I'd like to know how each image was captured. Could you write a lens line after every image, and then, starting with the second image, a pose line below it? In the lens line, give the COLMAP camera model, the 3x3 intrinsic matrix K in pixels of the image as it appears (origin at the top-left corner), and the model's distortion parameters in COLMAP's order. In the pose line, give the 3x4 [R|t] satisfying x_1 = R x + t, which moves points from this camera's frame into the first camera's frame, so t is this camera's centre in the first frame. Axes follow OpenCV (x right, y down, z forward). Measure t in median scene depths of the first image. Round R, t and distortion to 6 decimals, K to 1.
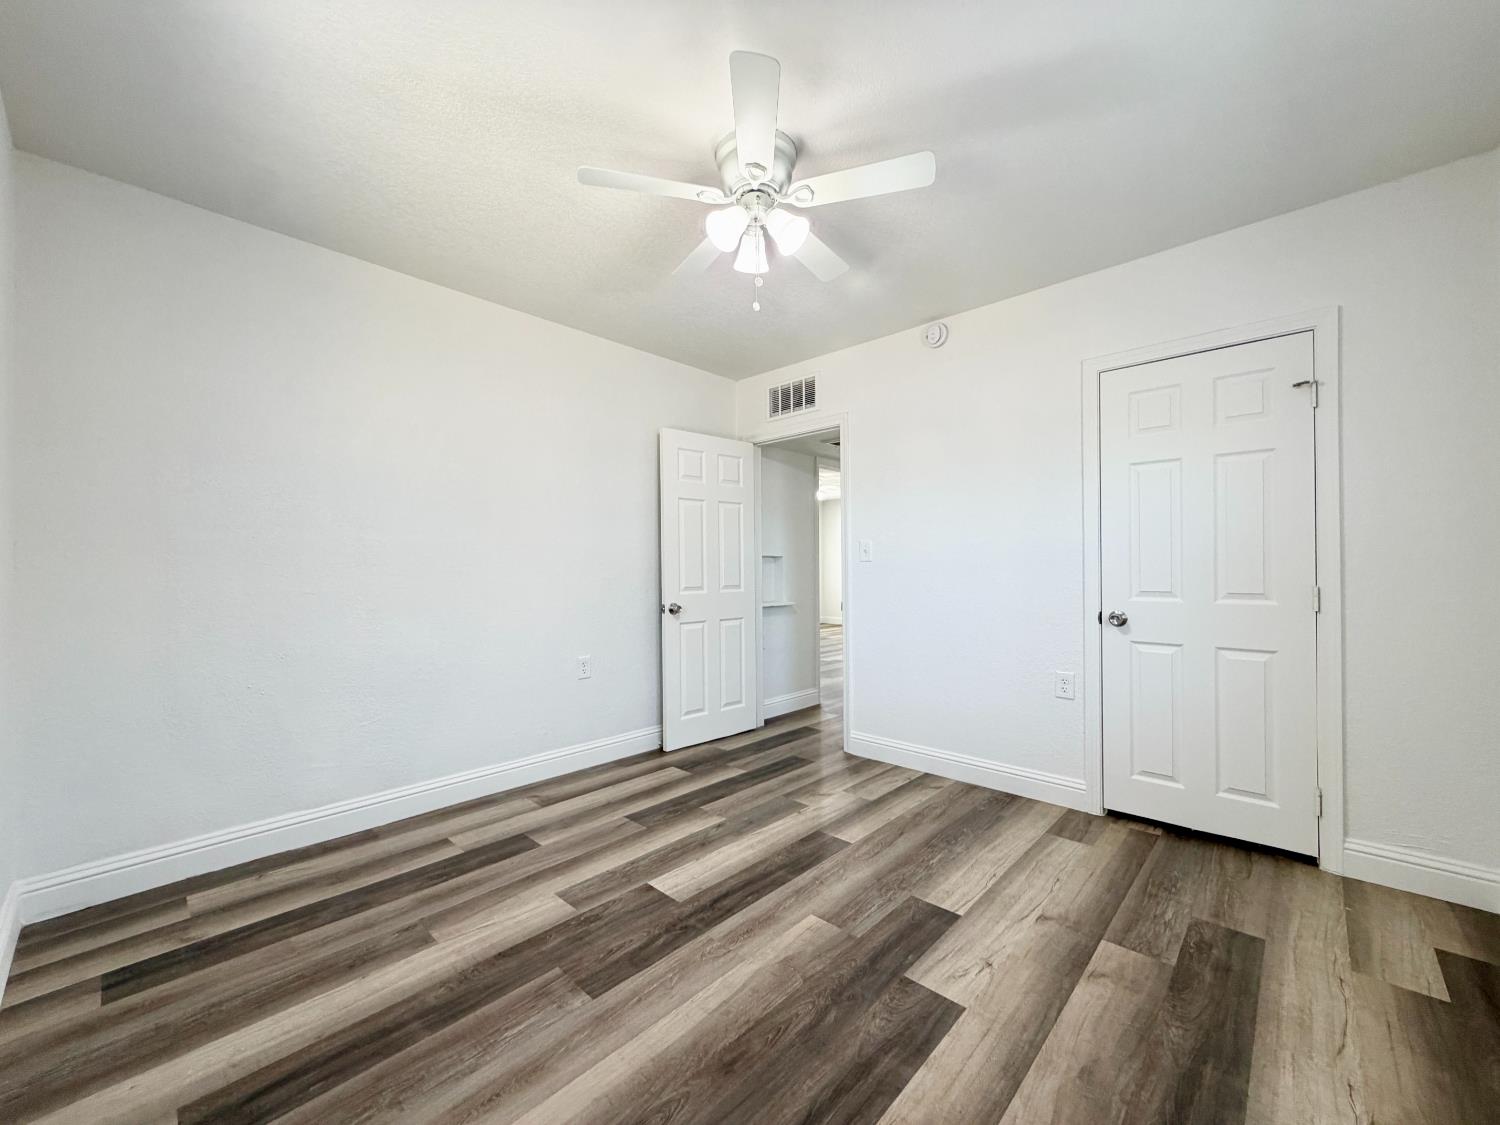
lens RADIAL K [[595.0, 0, 750.0], [0, 595.0, 562.5], [0, 0, 1]] dist [0.001235, -0.000211]
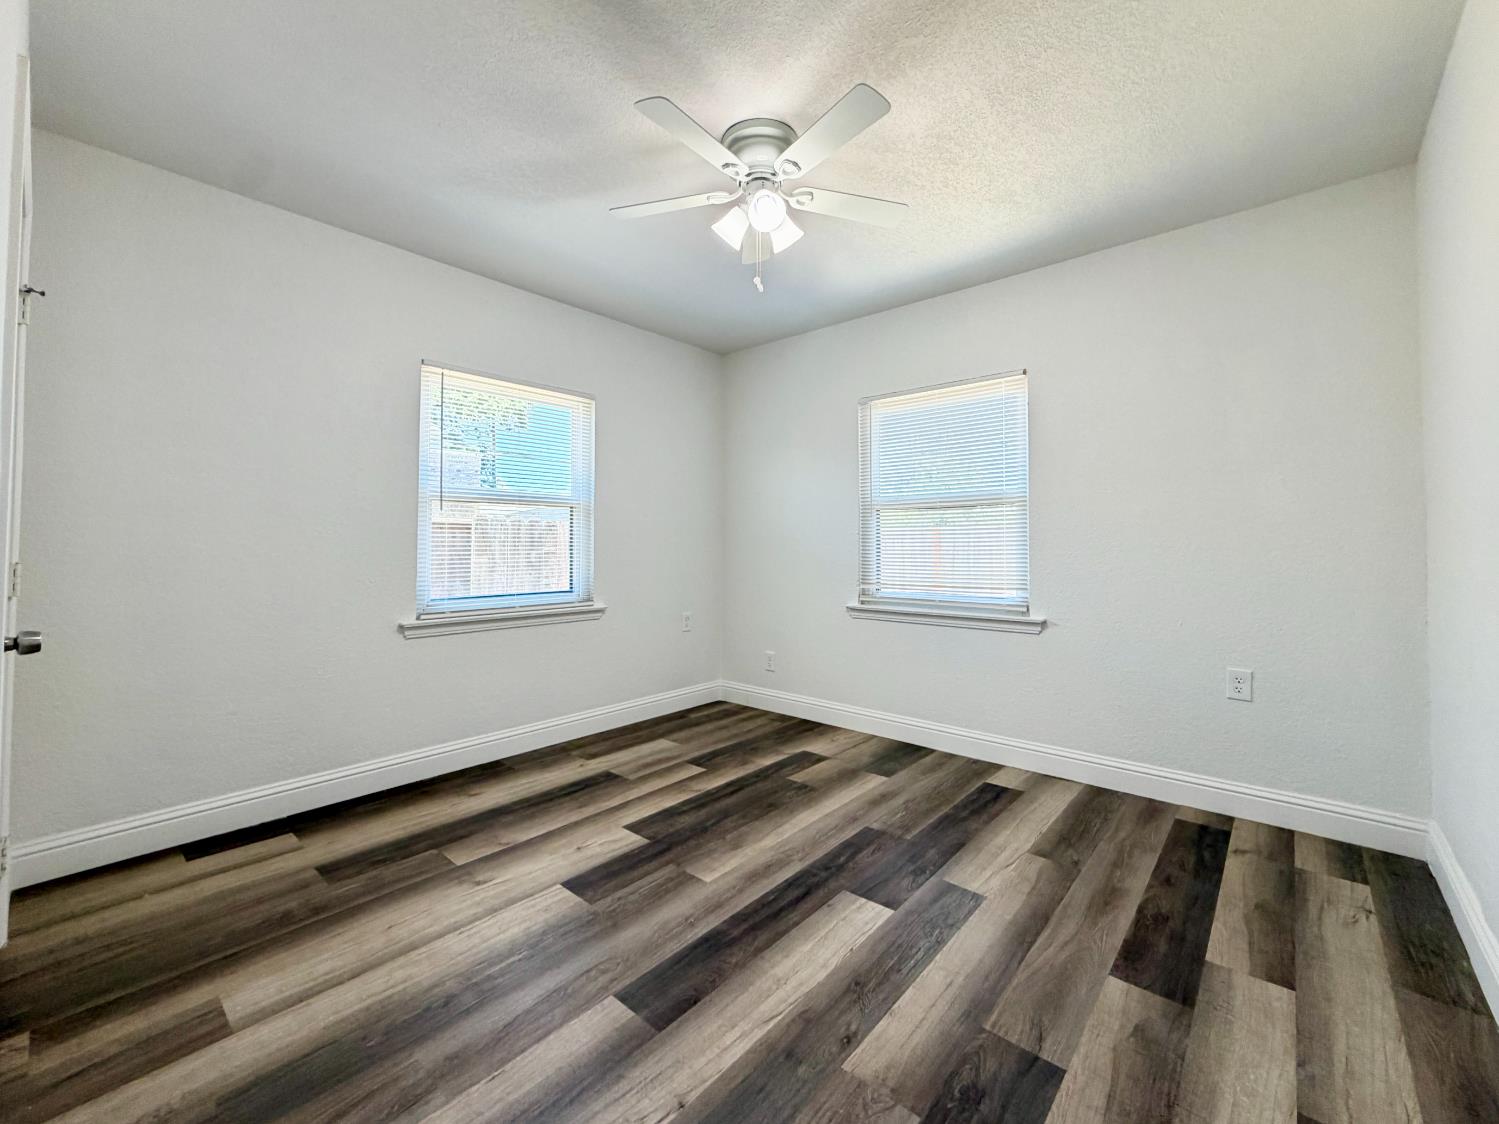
lens RADIAL K [[618.8, 0, 771.9], [0, 618.8, 565.5], [0, 0, 1]] dist [-0.020815, -0.000098]
pose [[-0.997582, 0.005053, -0.069318, 0.064480], [0.003510, 0.999744, 0.022363, 0.031814], [0.069413, 0.022066, -0.997344, 2.019066]]
